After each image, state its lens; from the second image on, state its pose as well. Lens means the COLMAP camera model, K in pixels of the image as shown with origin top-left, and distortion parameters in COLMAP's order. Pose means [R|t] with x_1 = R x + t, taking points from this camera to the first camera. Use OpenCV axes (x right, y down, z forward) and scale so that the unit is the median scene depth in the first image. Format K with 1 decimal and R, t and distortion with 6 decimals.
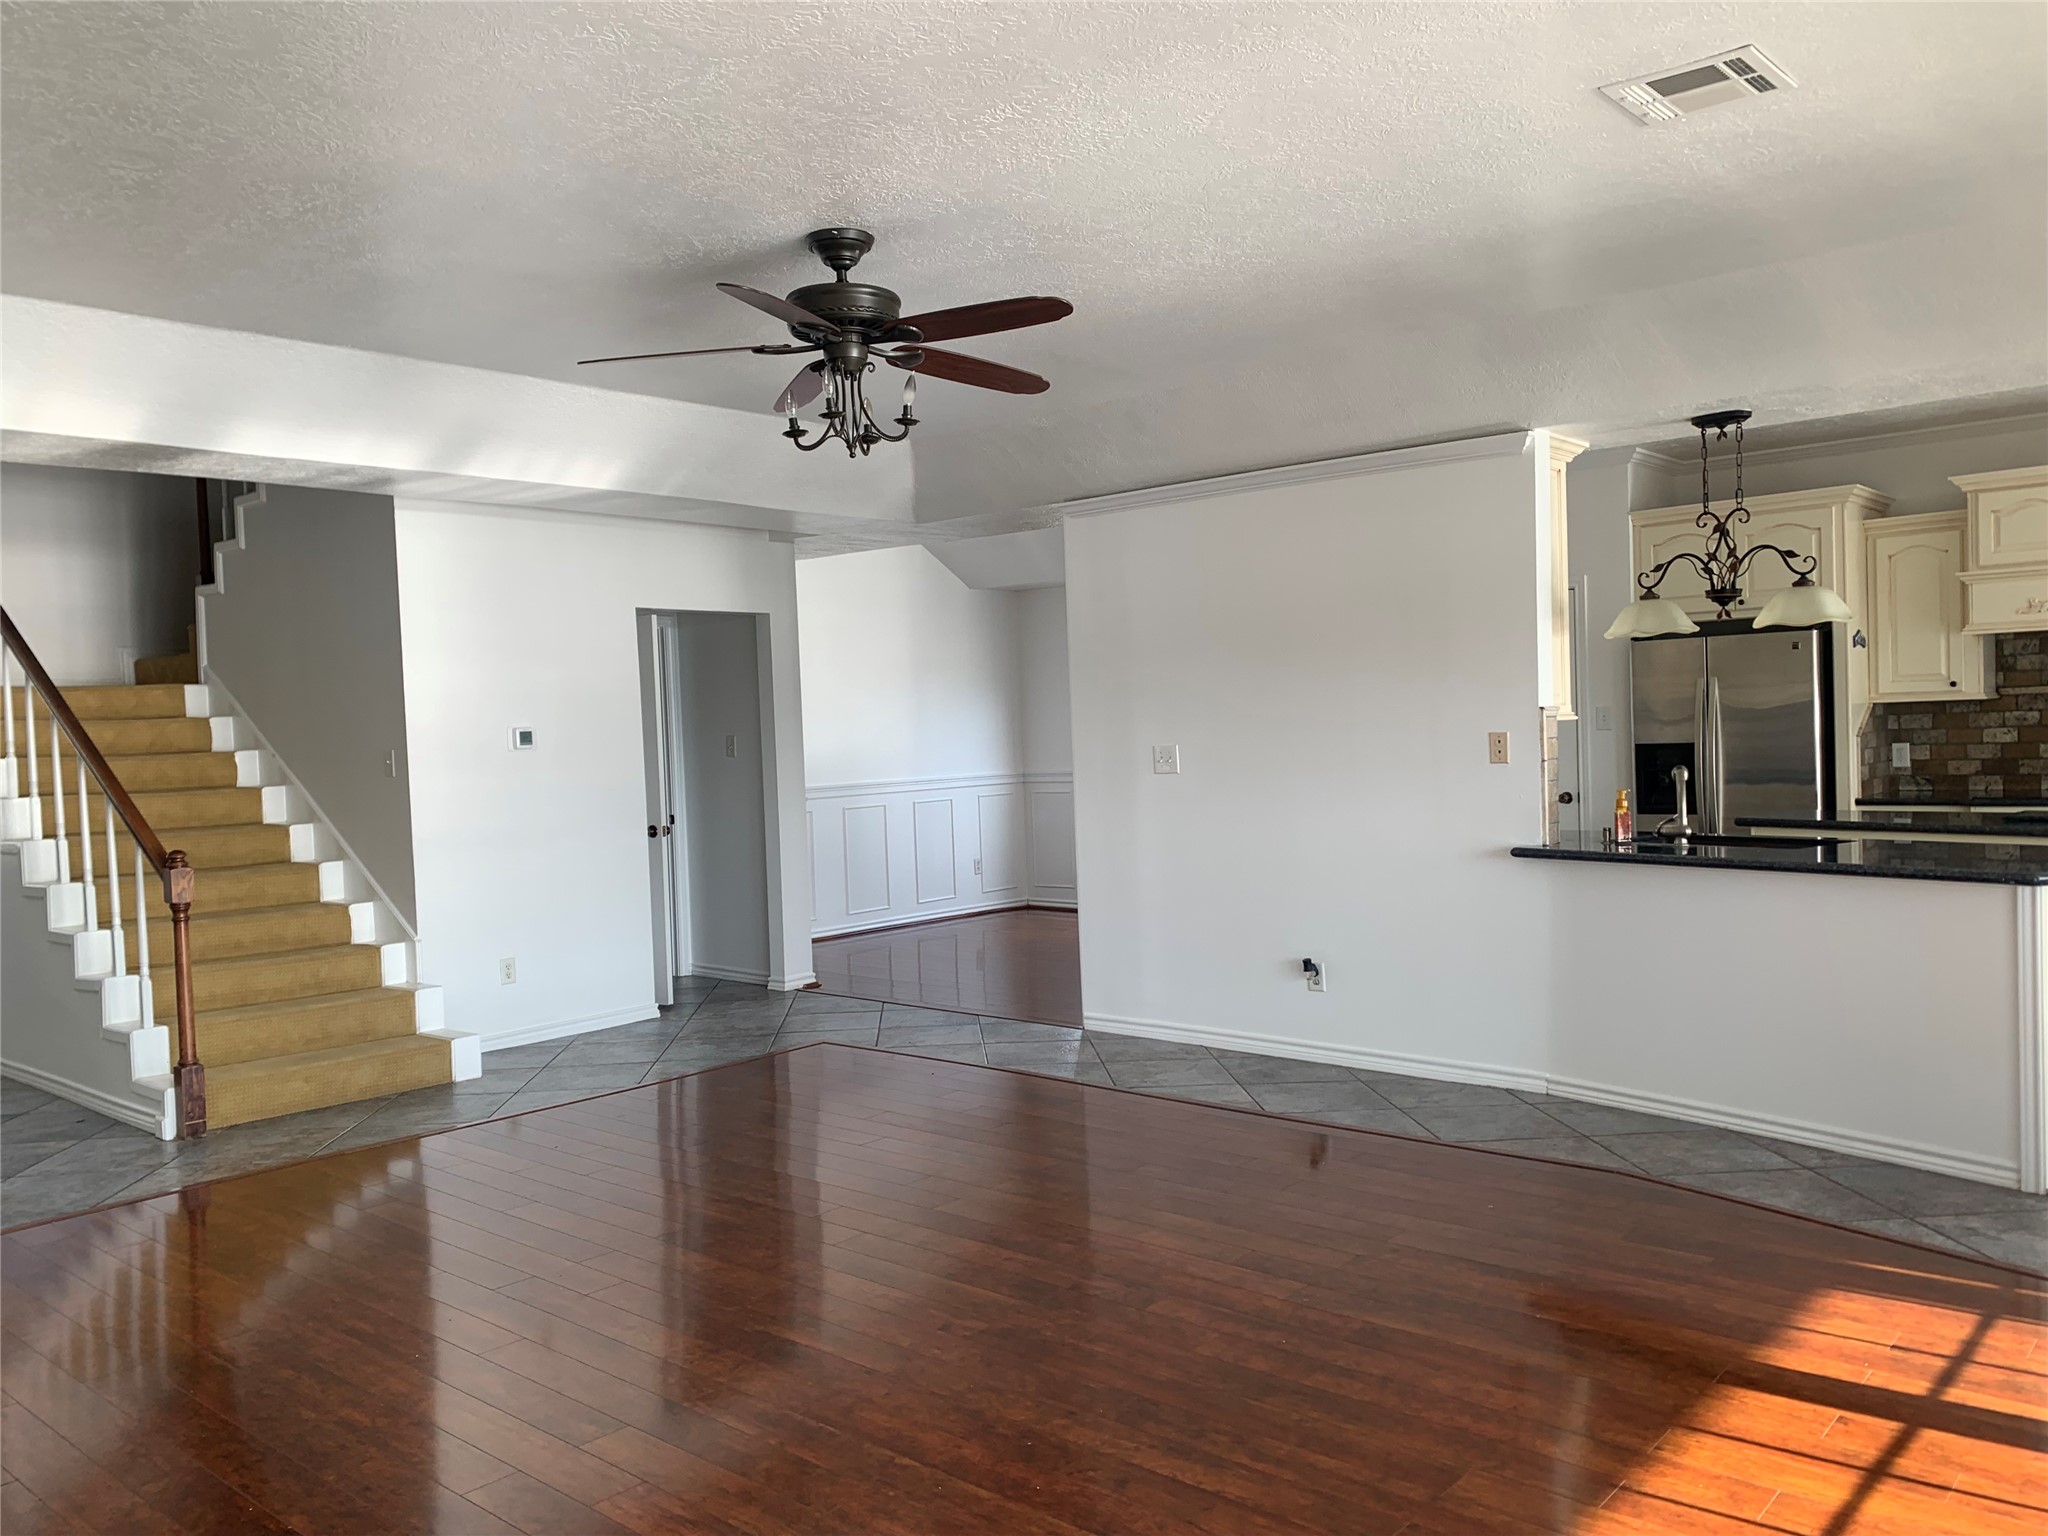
lens RADIAL K [[1583.1, 0, 1024.0], [0, 1583.1, 768.0], [0, 0, 1]] dist [-0.000666, -0.003354]
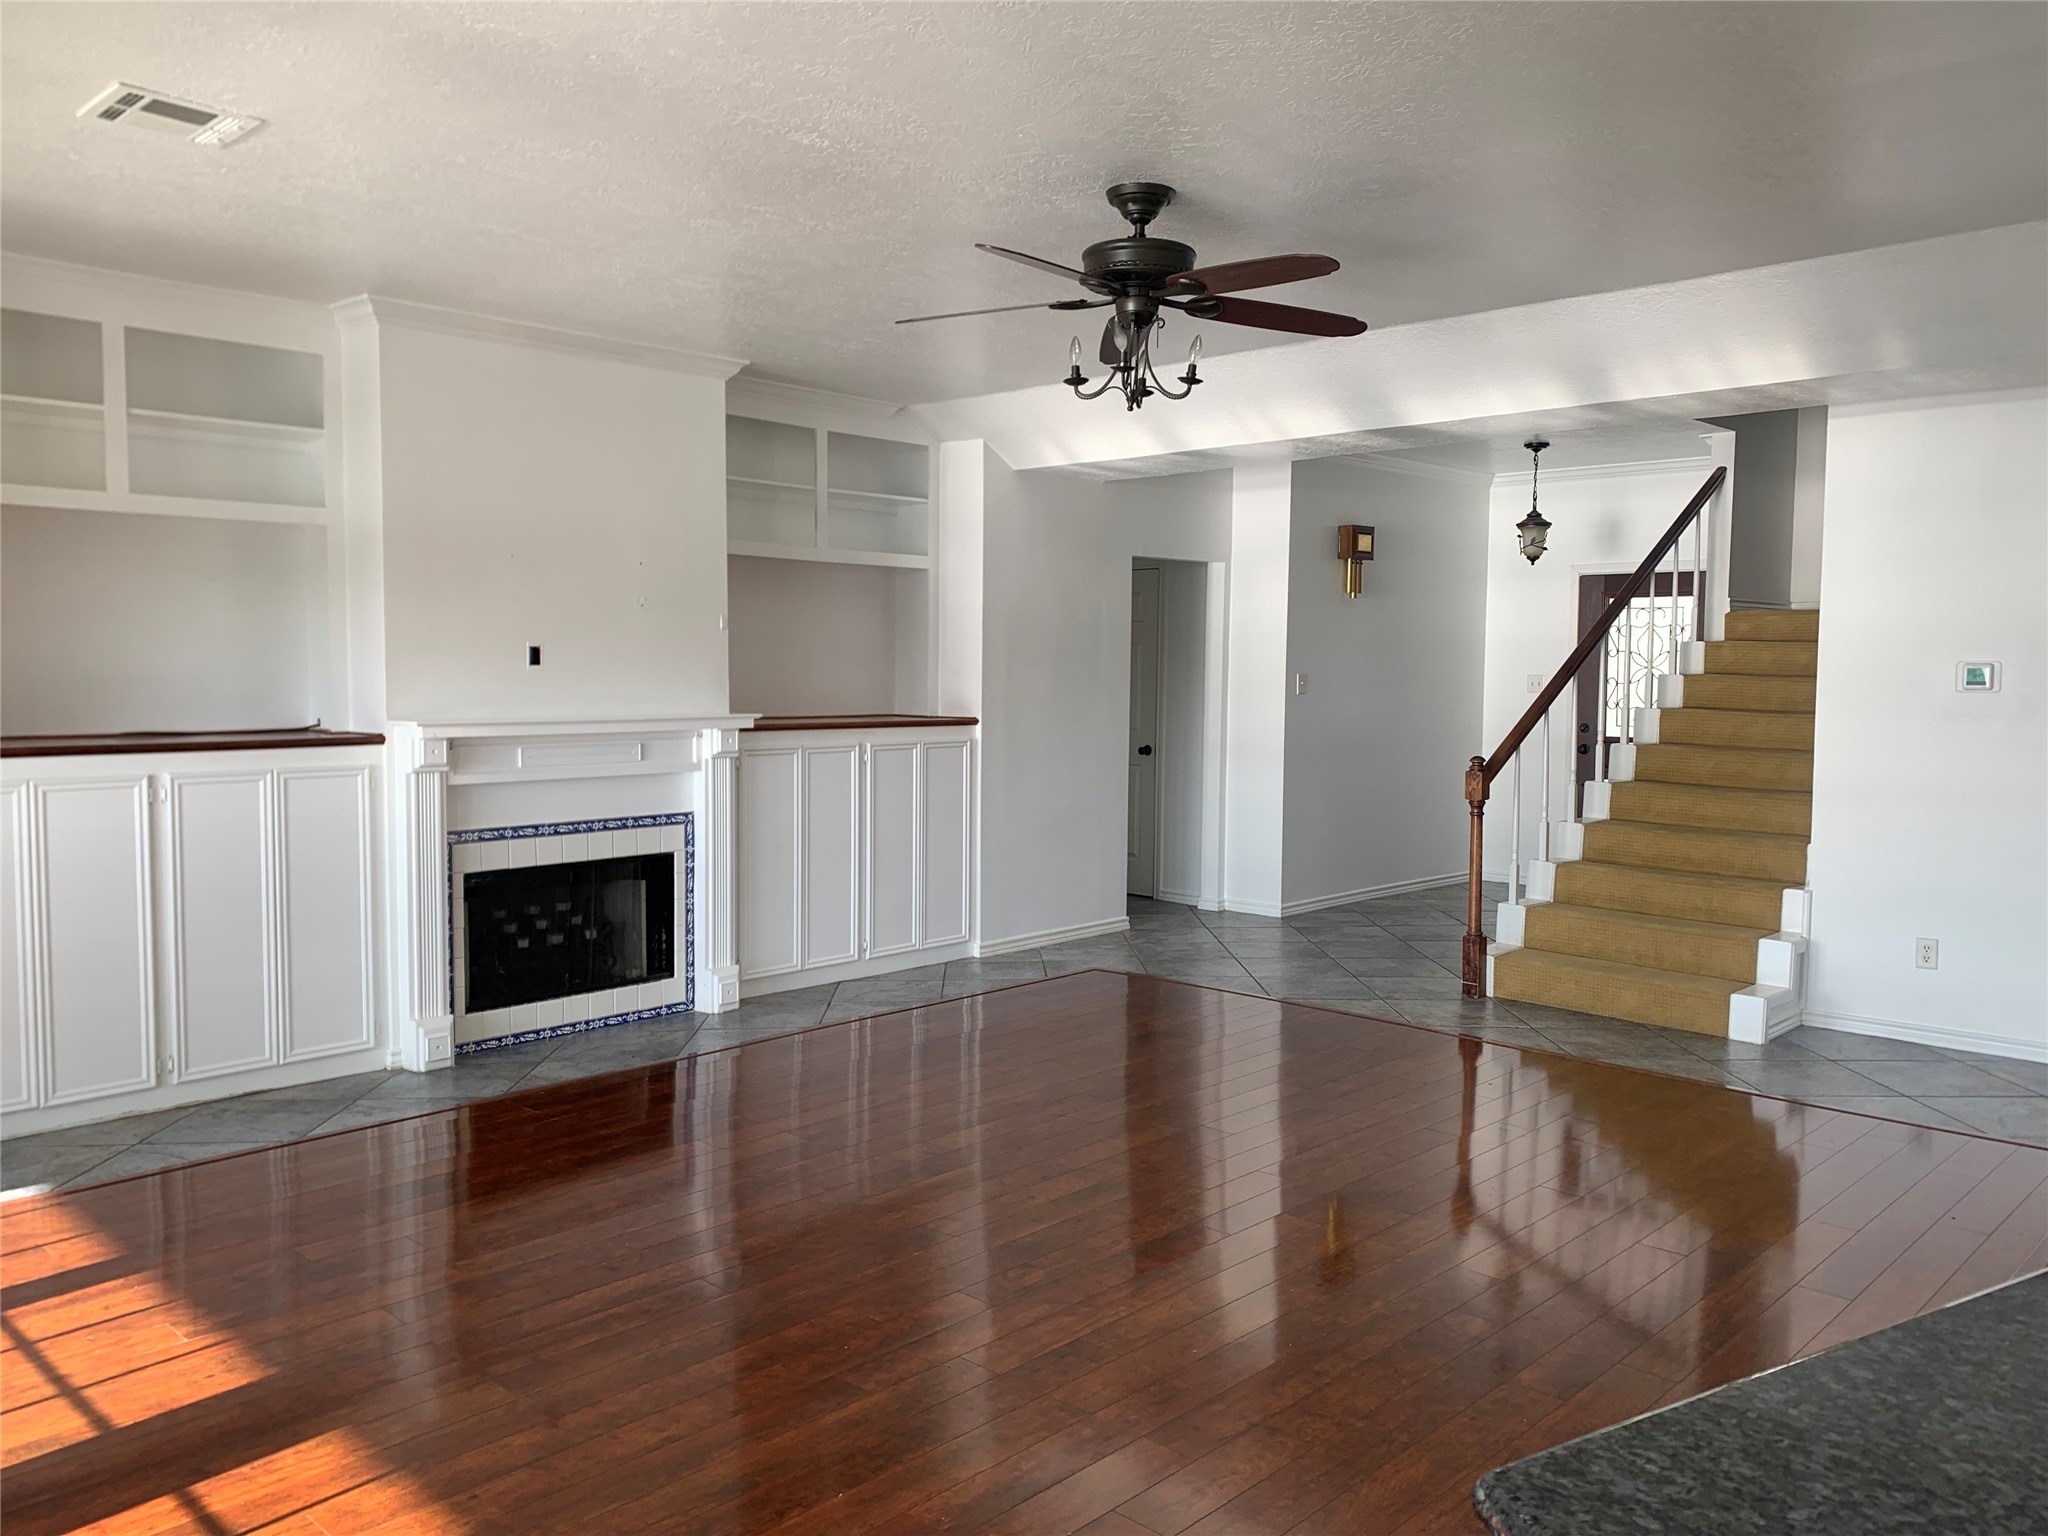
lens RADIAL K [[1531.4, 0, 1024.0], [0, 1531.4, 768.0], [0, 0, 1]] dist [0.051863, 0.002549]
pose [[-0.035828, 0.104060, -0.993926, 0.904284], [-0.043148, 0.993476, 0.105568, -0.065961], [0.998426, 0.046668, -0.031105, 0.981750]]
